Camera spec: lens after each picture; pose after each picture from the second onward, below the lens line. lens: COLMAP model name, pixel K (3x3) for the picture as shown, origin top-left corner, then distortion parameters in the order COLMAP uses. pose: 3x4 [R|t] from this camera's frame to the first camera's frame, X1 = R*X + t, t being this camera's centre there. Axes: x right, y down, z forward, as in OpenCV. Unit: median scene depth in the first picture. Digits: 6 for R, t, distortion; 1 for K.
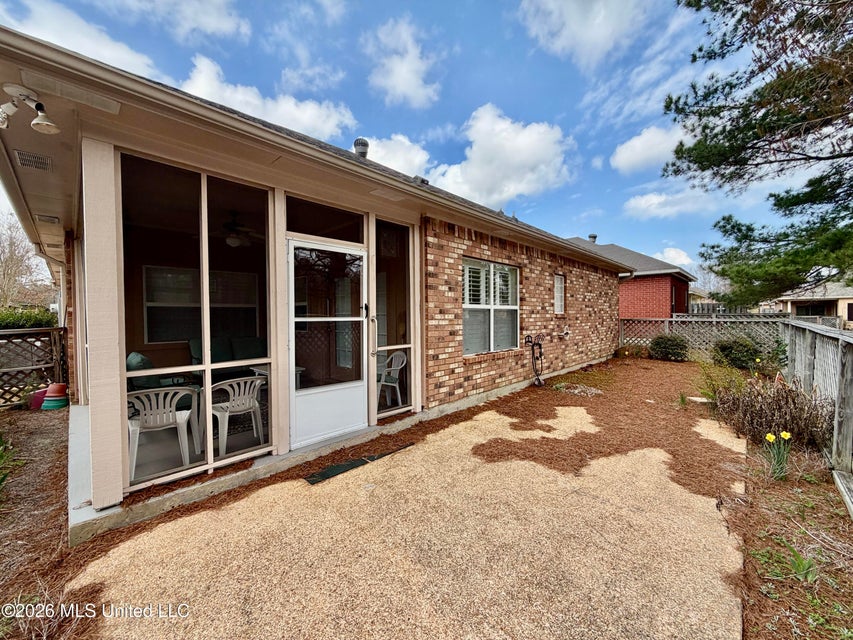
lens RADIAL K [[337.7, 0, 418.5], [0, 337.7, 318.6], [0, 0, 1]] dist [-0.000893, -0.002691]
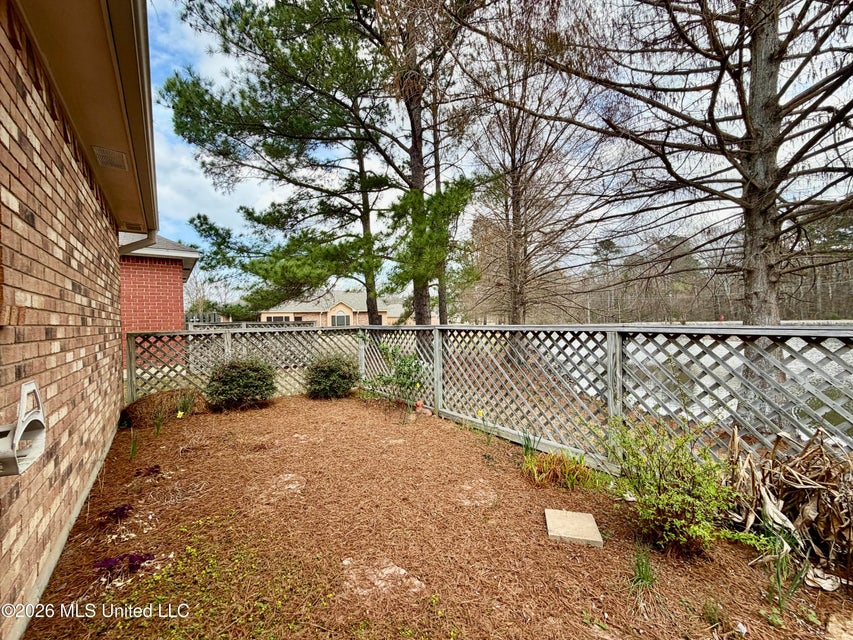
lens RADIAL K [[337.7, 0, 418.5], [0, 337.7, 318.6], [0, 0, 1]] dist [-0.000893, -0.002691]
pose [[0.141165, 0.021385, 0.989755, 0.130230], [0.014821, 0.999609, -0.023712, -0.000584], [-0.989875, 0.018017, 0.140793, 0.344366]]
